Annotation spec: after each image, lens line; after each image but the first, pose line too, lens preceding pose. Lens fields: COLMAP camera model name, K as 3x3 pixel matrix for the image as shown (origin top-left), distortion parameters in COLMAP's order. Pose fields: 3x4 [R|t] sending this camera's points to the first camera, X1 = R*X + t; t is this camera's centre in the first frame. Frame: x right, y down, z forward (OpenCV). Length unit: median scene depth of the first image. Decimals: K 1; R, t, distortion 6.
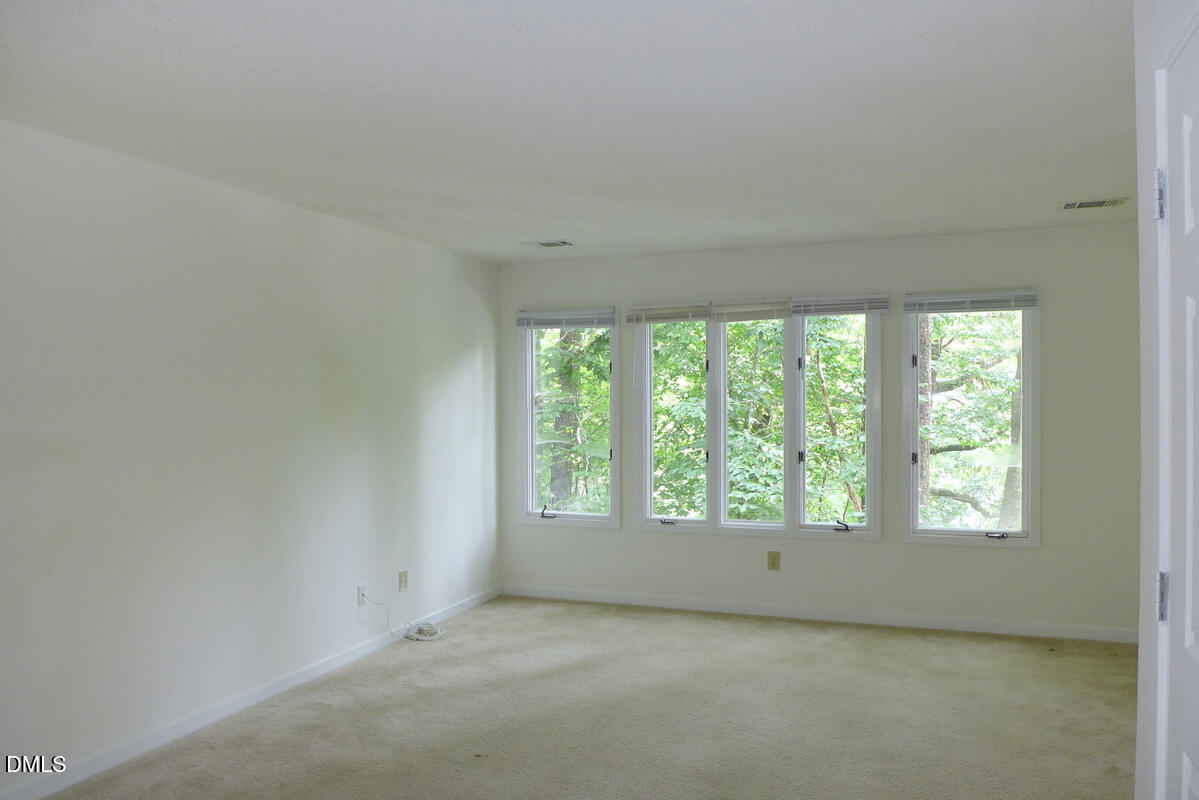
lens RADIAL K [[855.7, 0, 599.5], [0, 855.7, 400.0], [0, 0, 1]] dist [-0.039483, 0.001804]
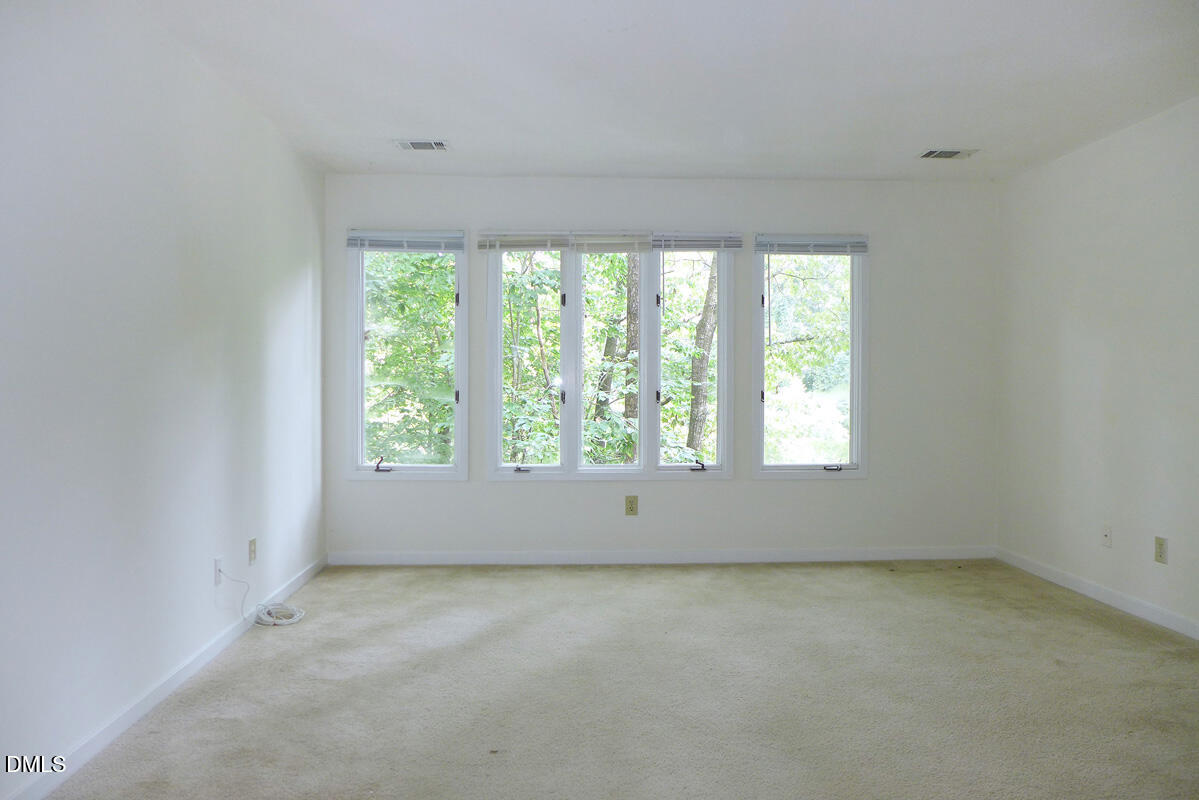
lens RADIAL K [[833.9, 0, 581.7], [0, 833.9, 373.1], [0, 0, 1]] dist [-0.043987, -0.000467]
pose [[0.922799, 0.002870, 0.385270, -0.217936], [-0.000852, 0.999985, -0.005408, 0.047337], [-0.385280, 0.004663, 0.922788, 0.166139]]
